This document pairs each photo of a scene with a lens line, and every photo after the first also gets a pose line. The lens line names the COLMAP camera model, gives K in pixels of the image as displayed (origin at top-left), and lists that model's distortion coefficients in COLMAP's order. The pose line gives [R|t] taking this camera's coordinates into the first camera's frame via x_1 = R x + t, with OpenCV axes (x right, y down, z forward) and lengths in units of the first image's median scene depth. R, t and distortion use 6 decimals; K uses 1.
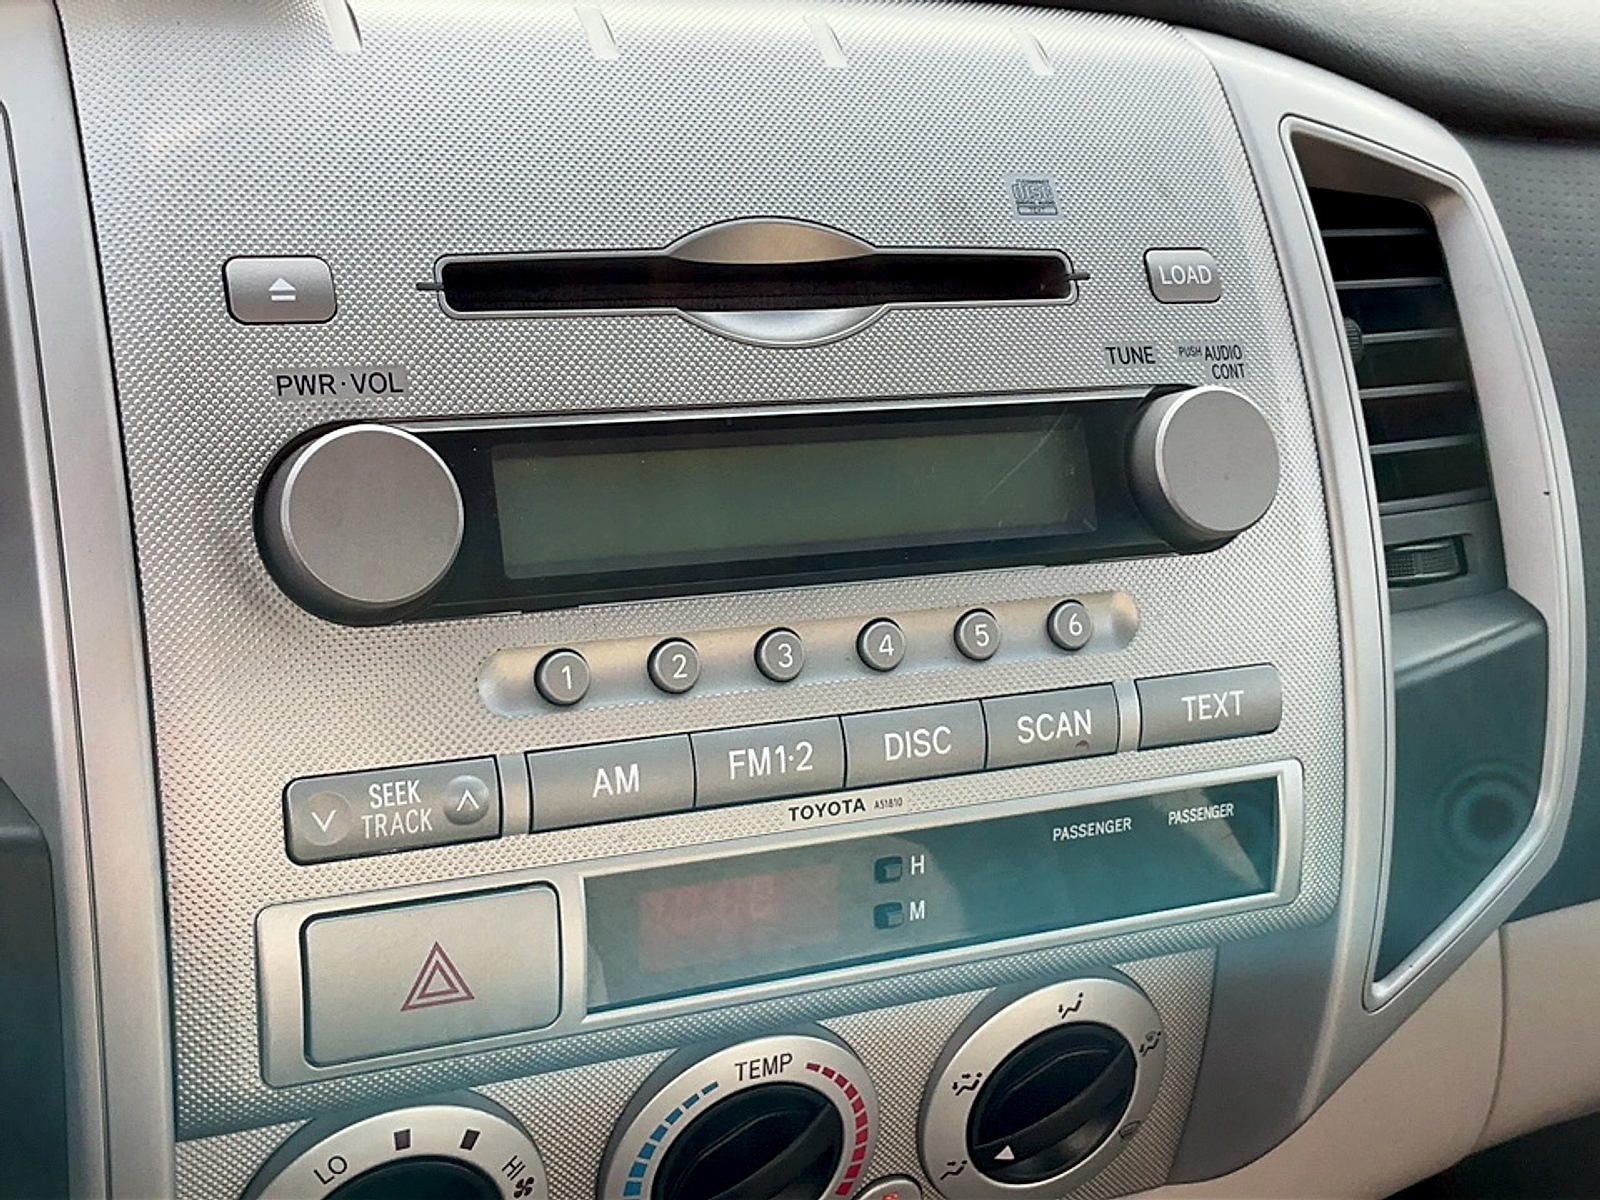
lens RADIAL K [[2093.8, 0, 799.8], [0, 2093.8, 628.0], [0, 0, 1]] dist [0.038759, 0.038264]
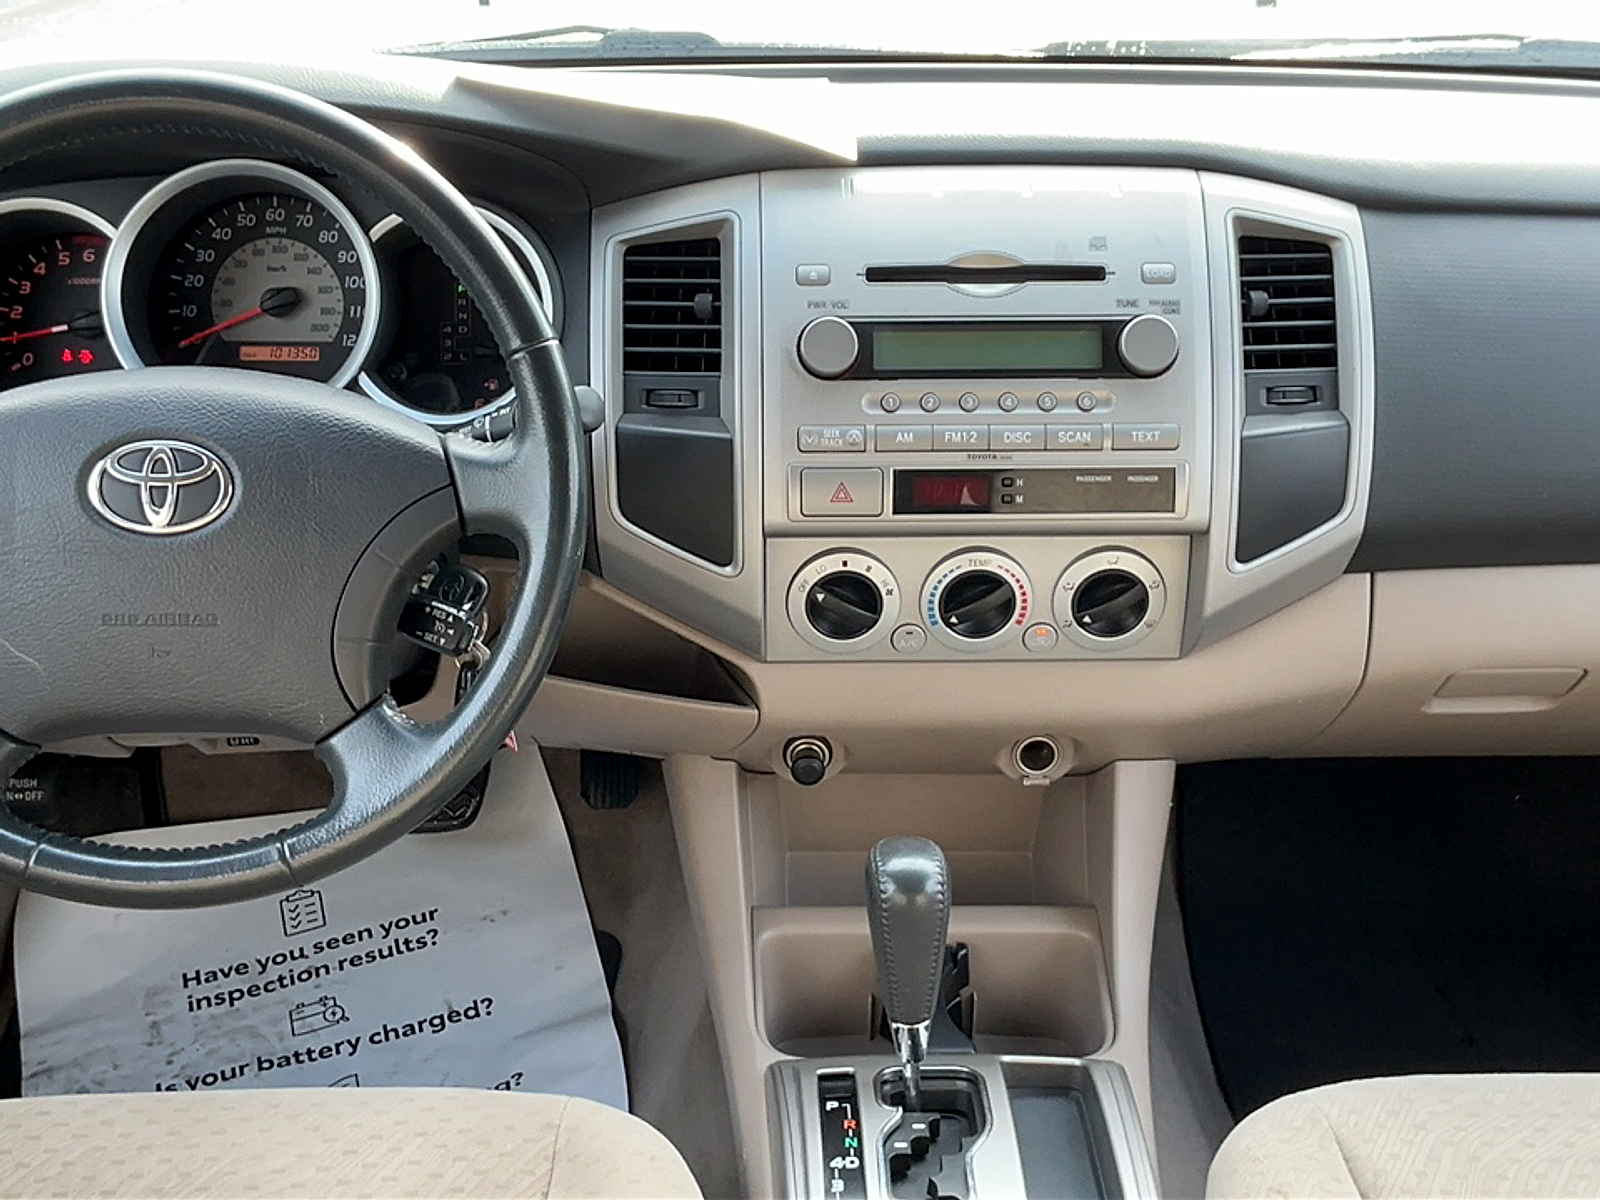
lens RADIAL K [[1750.0, 0, 800.0], [0, 1750.0, 600.0], [0, 0, 1]] dist [0.013296, -0.002743]
pose [[0.903251, 0.090824, -0.419391, 0.749256], [-0.079898, 0.995850, 0.043585, 0.181179], [0.421609, -0.005860, 0.906759, -1.194656]]
